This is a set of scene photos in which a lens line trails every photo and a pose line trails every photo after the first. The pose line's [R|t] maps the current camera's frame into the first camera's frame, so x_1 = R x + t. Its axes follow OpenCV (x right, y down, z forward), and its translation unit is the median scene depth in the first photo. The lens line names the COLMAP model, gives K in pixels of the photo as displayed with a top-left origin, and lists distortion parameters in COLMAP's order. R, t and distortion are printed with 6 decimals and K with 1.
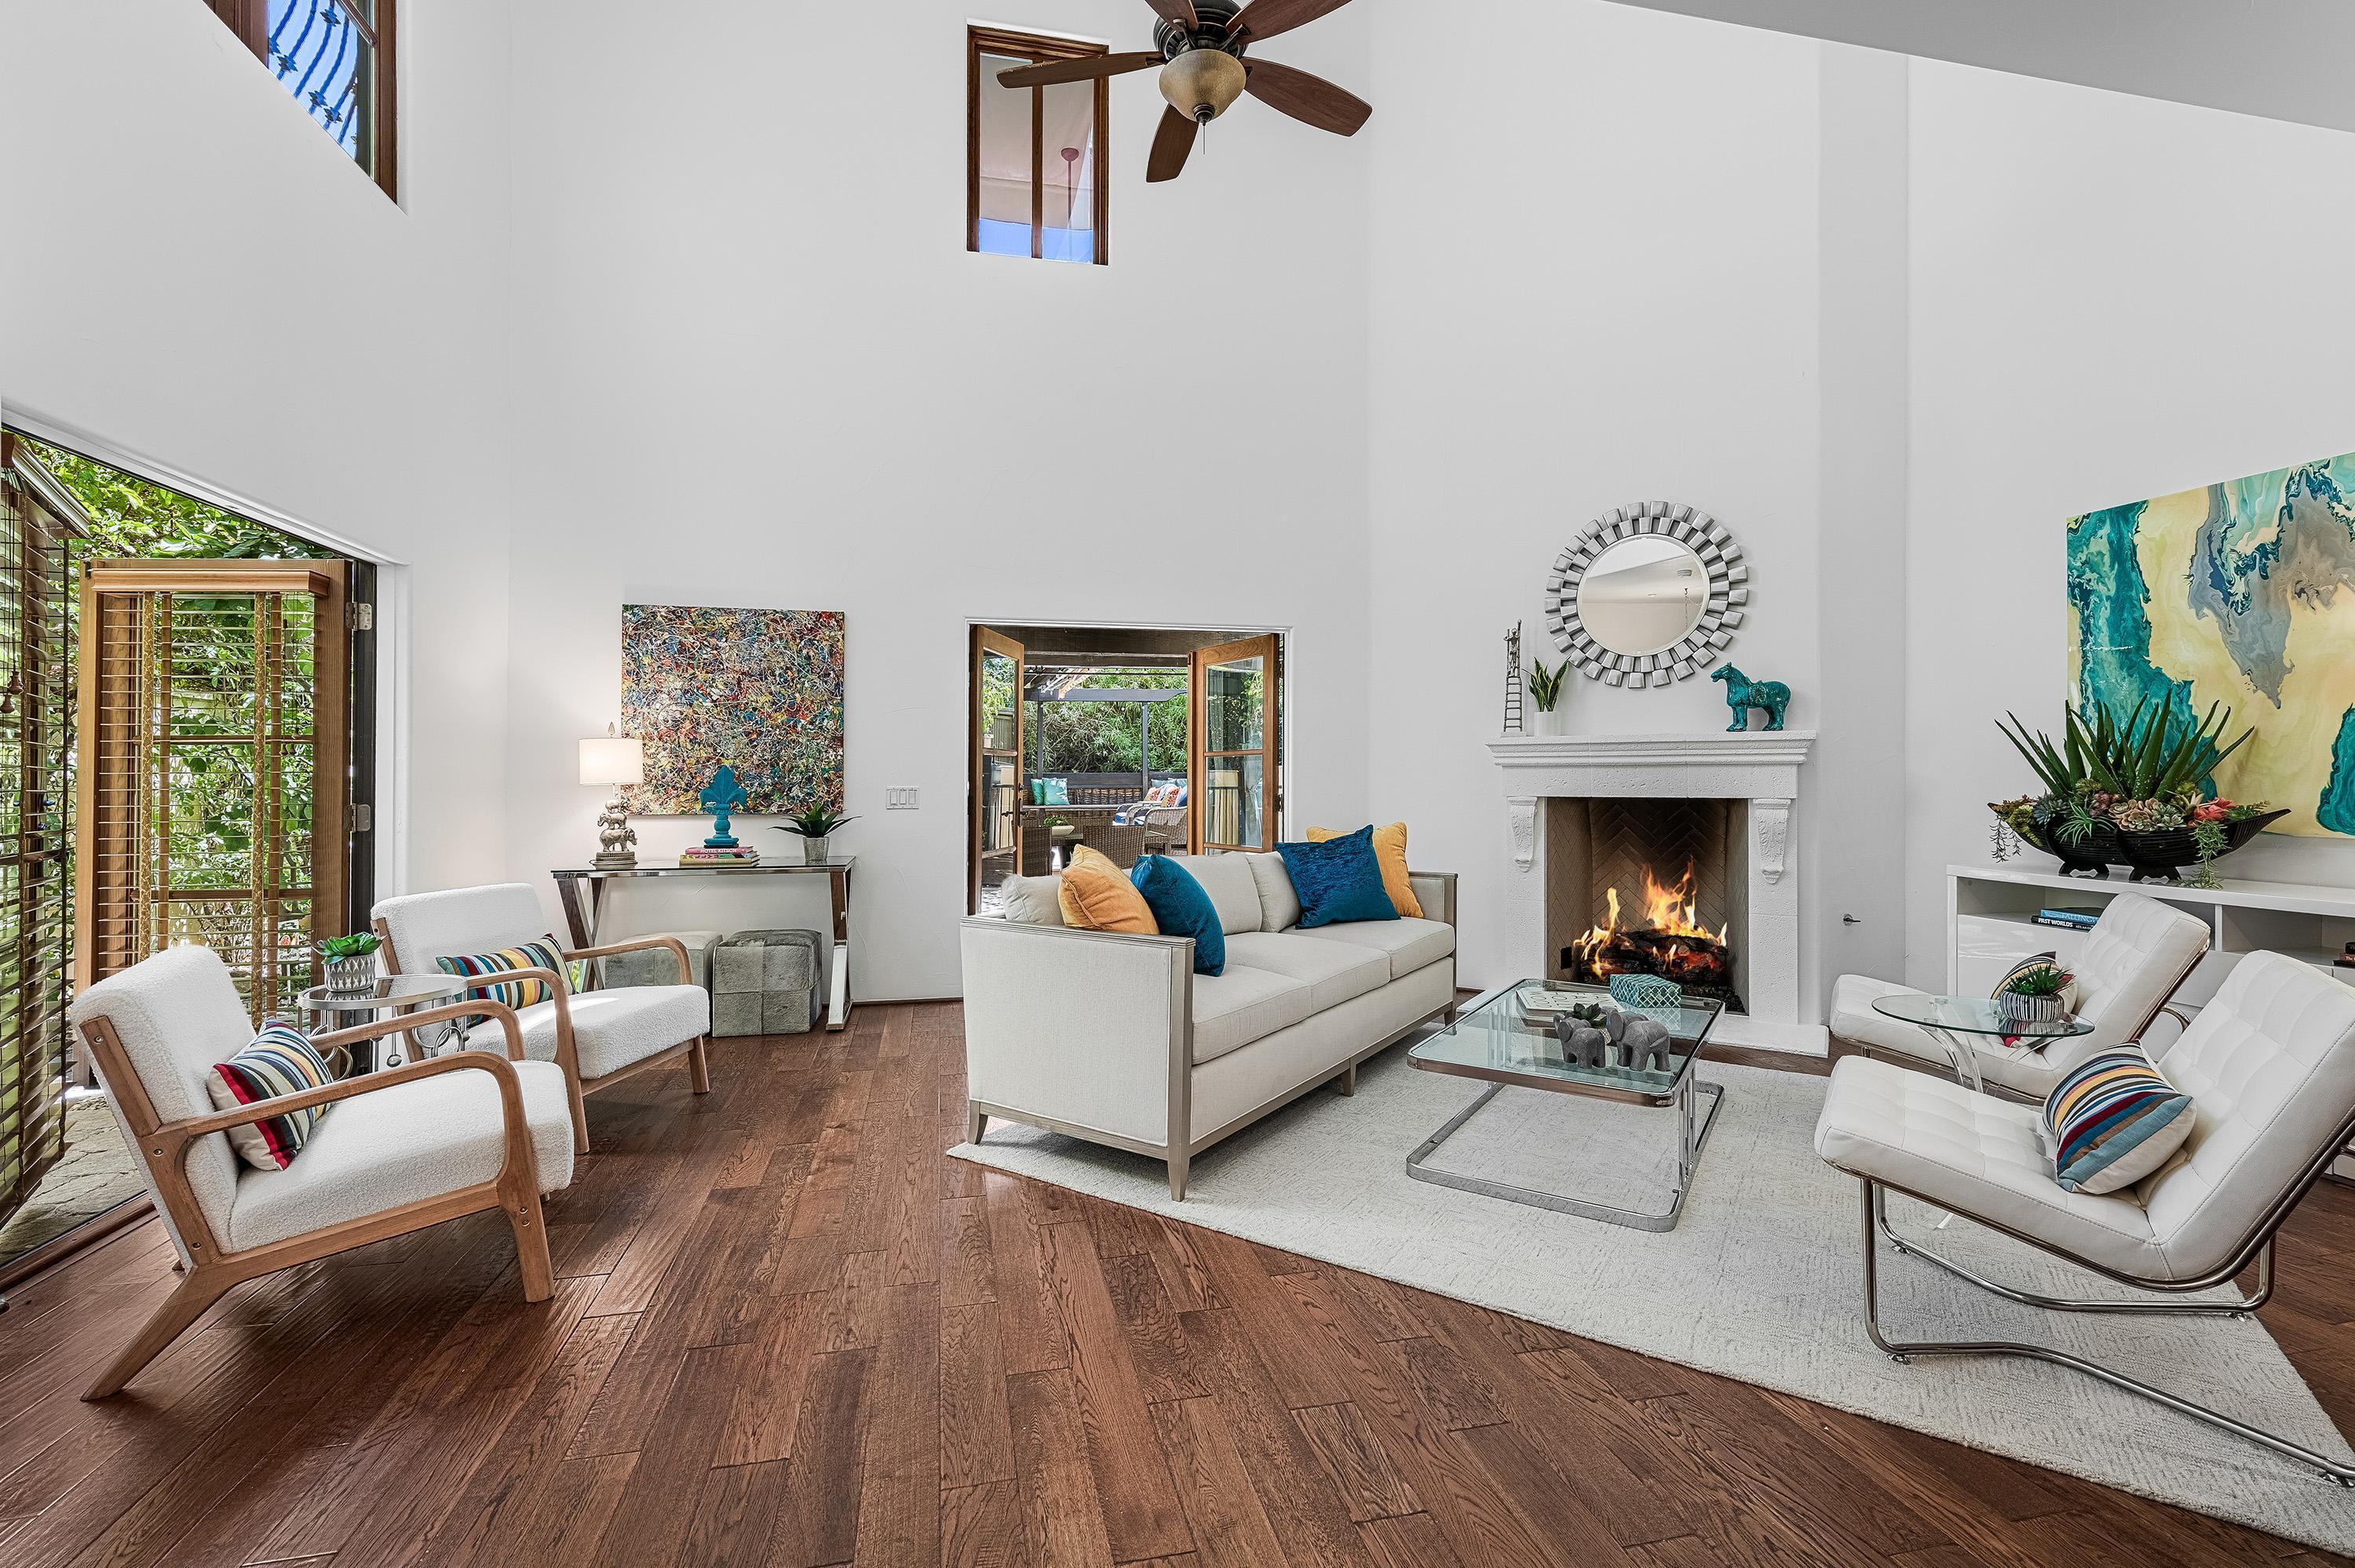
lens RADIAL K [[1037.4, 0, 1163.7], [0, 1037.4, 777.6], [0, 0, 1]] dist [-0.002960, -0.002444]
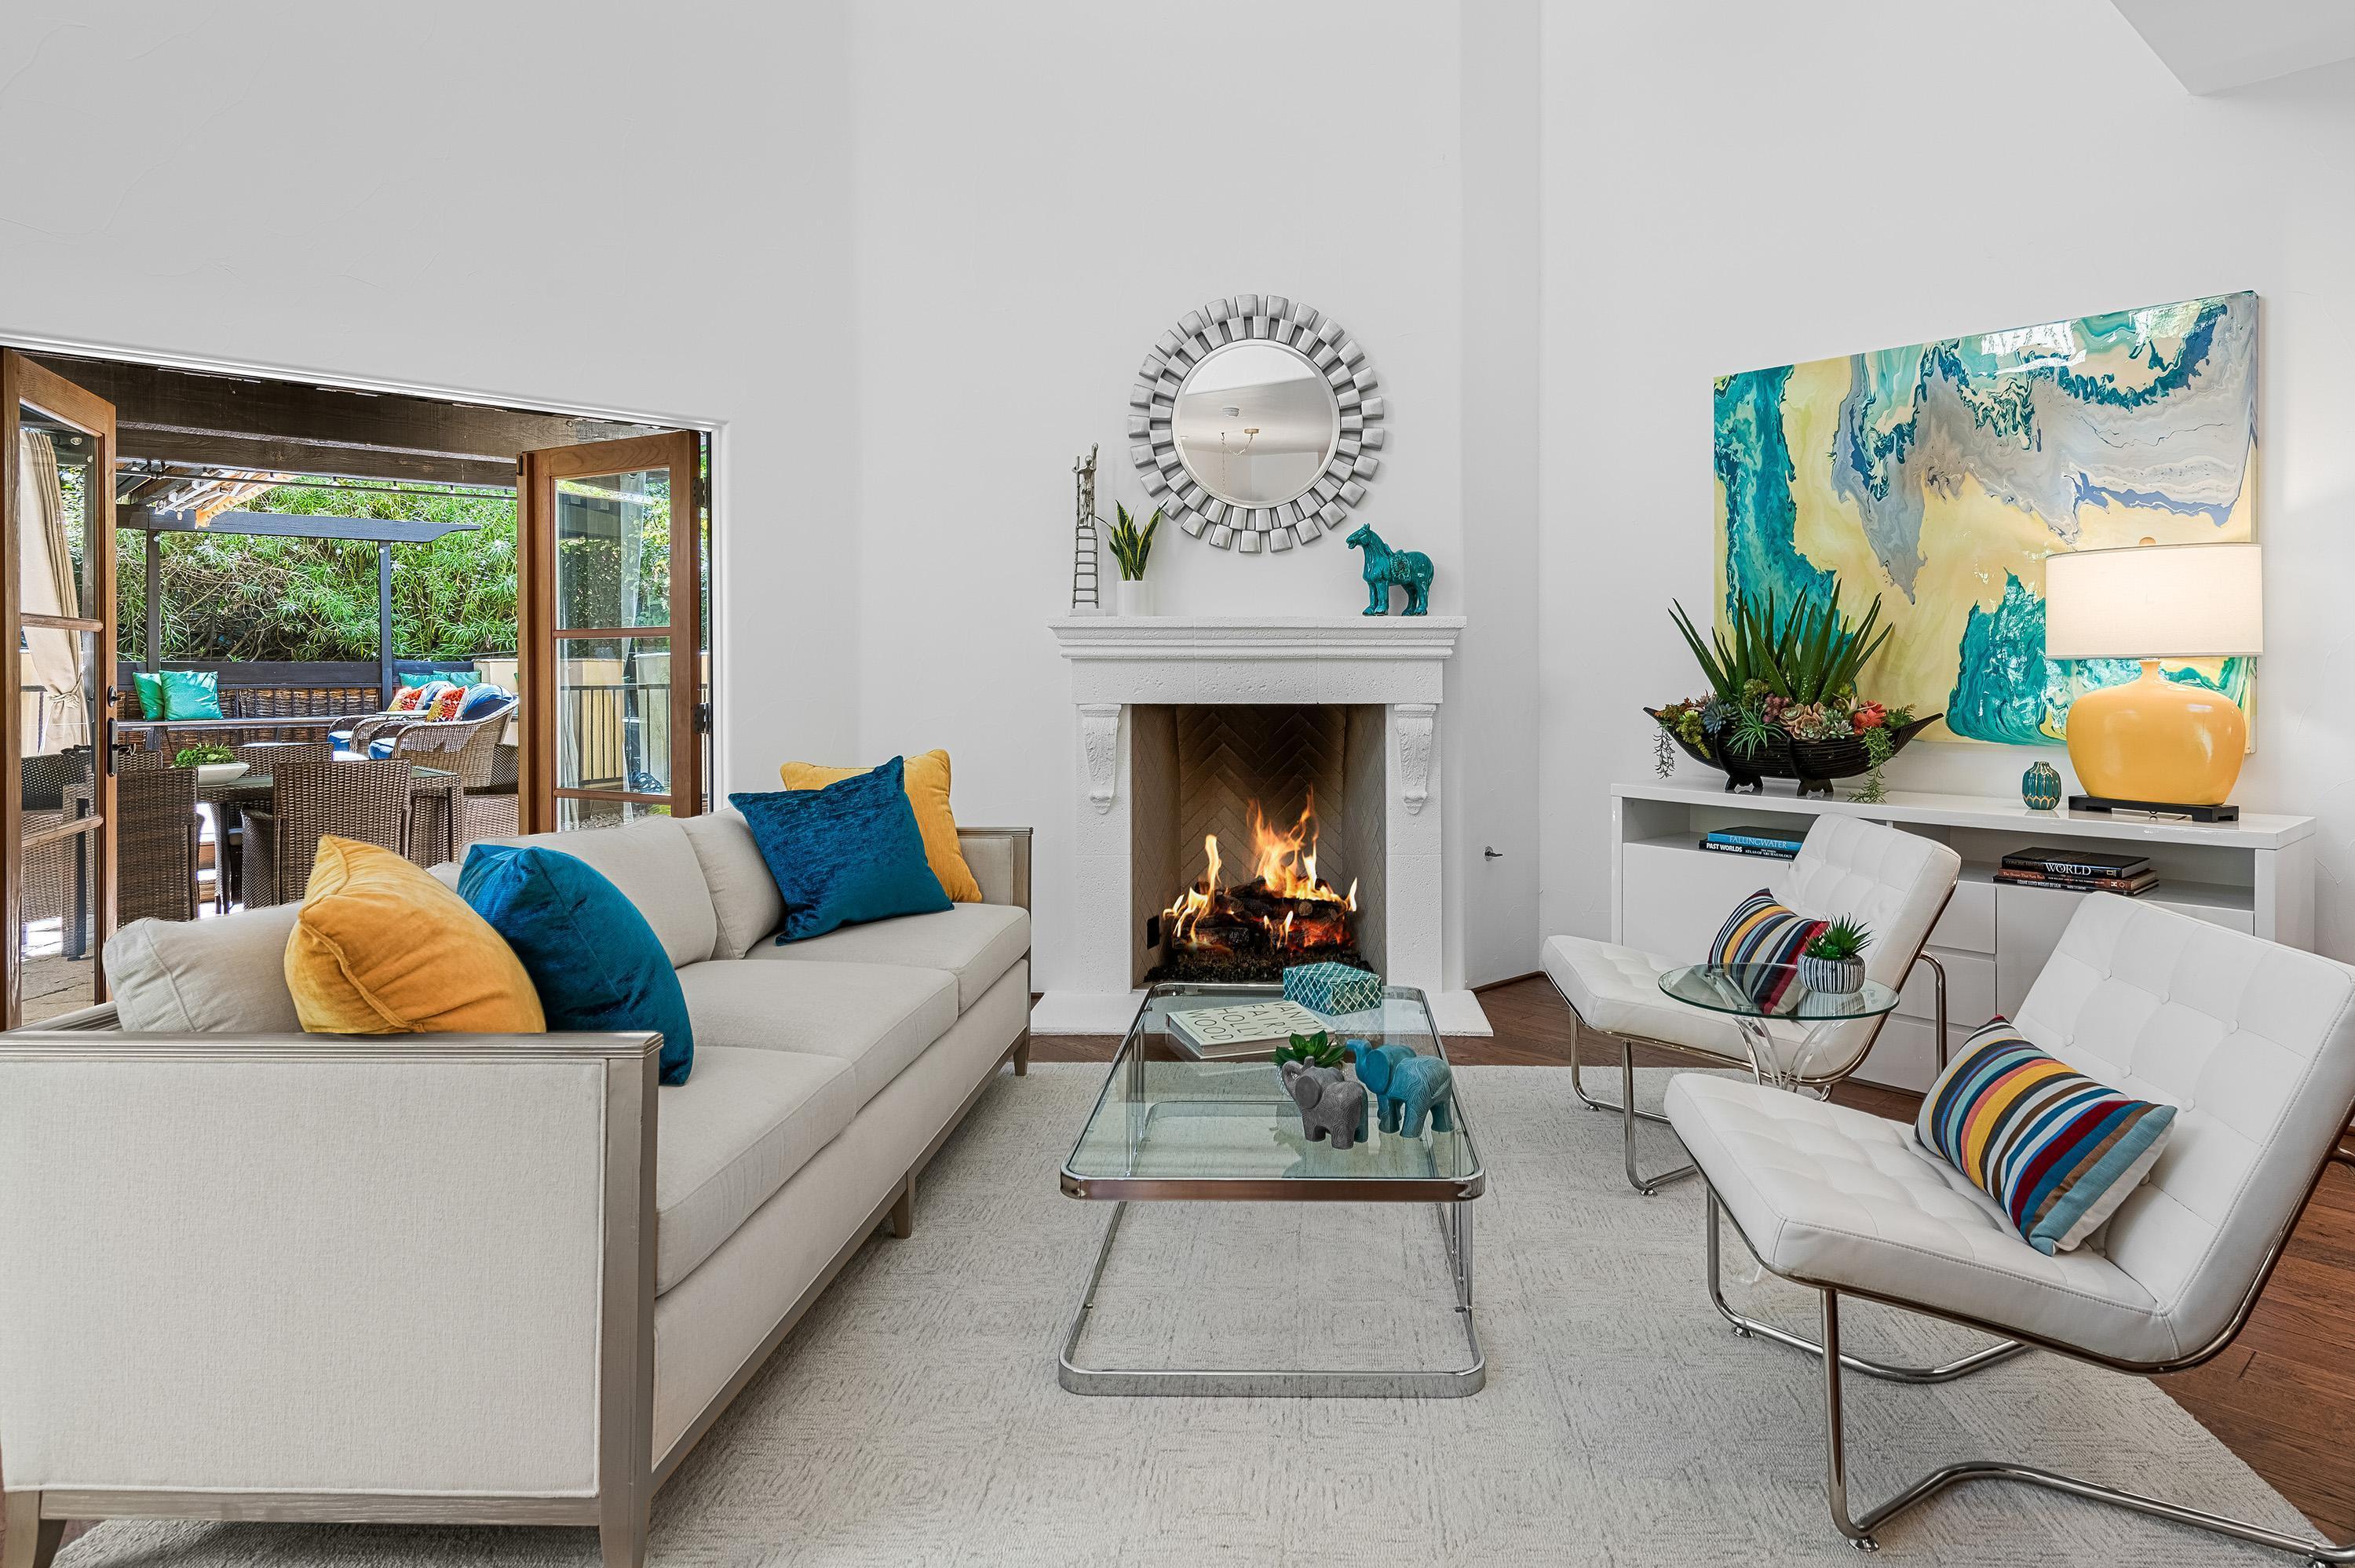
lens RADIAL K [[1365.9, 0, 1296.5], [0, 1365.9, 690.7], [0, 0, 1]] dist [0.012802, -0.004248]
pose [[0.836059, -0.007844, 0.548583, -0.042623], [-0.001504, 0.999861, 0.016589, -0.006410], [-0.548637, -0.014694, 0.835931, 0.202257]]
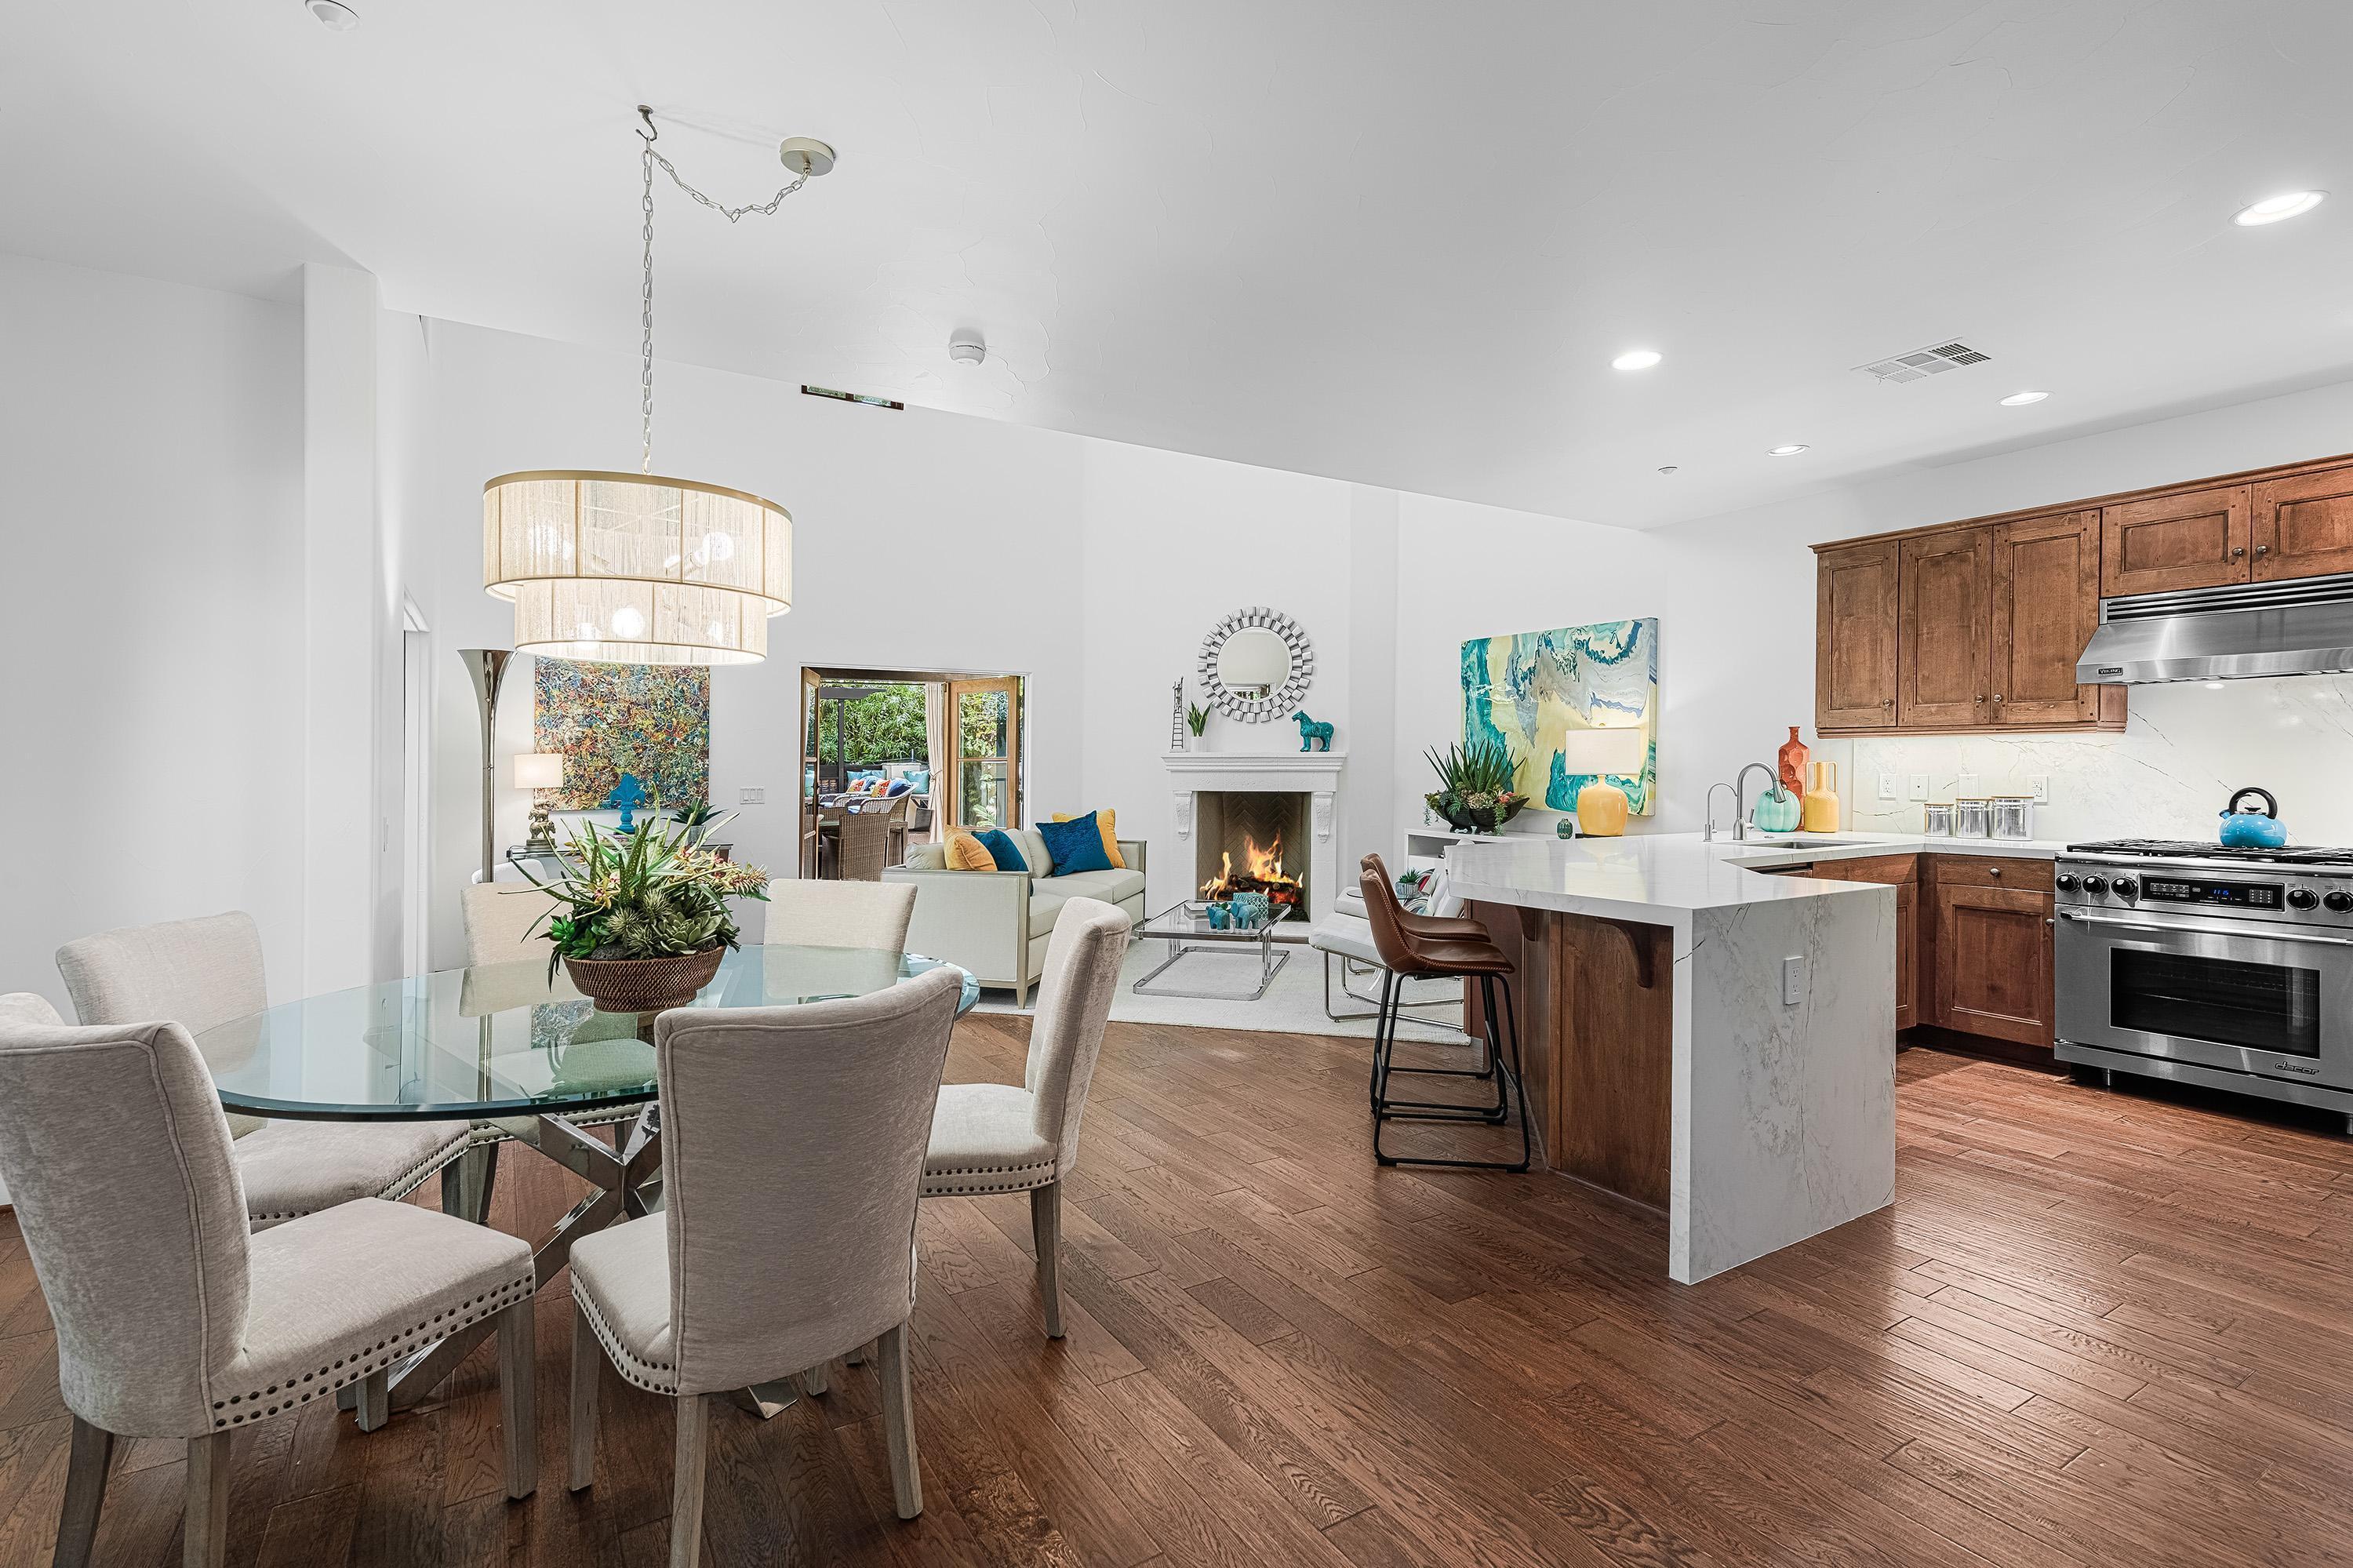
lens RADIAL K [[1107.7, 0, 1196.7], [0, 1107.7, 779.9], [0, 0, 1]] dist [0.013289, -0.003602]
pose [[0.934800, -0.003692, 0.355156, -0.248994], [-0.002672, 0.999845, 0.017428, -0.030419], [-0.355165, -0.017241, 0.934644, -0.617520]]
